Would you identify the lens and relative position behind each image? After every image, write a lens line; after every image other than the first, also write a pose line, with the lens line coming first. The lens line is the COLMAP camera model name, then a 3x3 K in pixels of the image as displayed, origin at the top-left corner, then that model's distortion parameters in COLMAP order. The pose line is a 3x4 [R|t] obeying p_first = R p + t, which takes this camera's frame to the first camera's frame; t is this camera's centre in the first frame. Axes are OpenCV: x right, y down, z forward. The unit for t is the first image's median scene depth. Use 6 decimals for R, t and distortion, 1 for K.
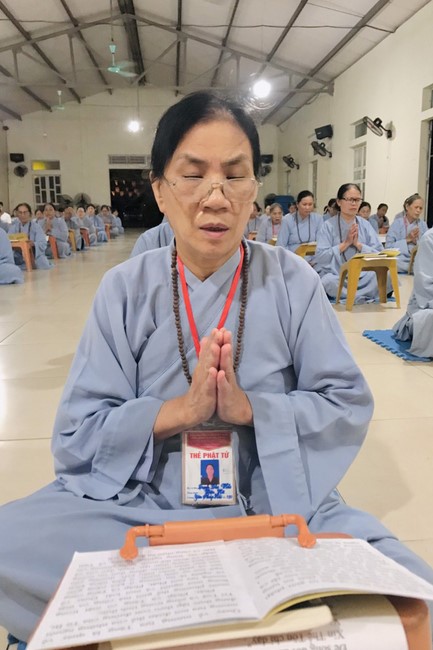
lens RADIAL K [[557.4, 0, 236.4], [0, 557.4, 308.8], [0, 0, 1]] dist [0.016718, 0.010334]
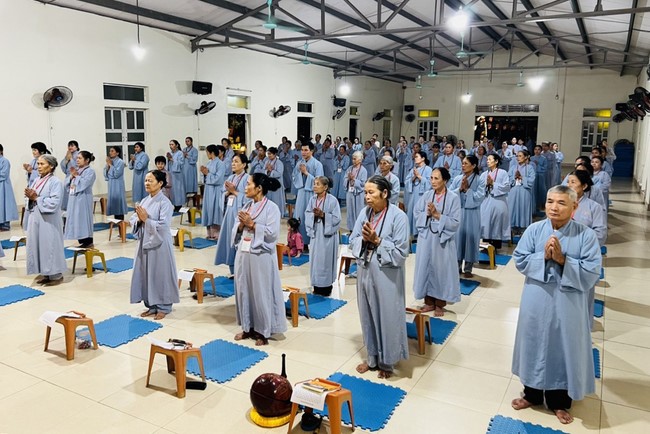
lens RADIAL K [[503.1, 0, 315.1], [0, 503.1, 203.1], [0, 0, 1]] dist [0.029234, -0.003543]
pose [[0.805390, 0.108354, -0.582758, 0.240972], [-0.119796, 0.992617, 0.018998, -0.044653], [0.580514, 0.054512, 0.812424, -0.192295]]
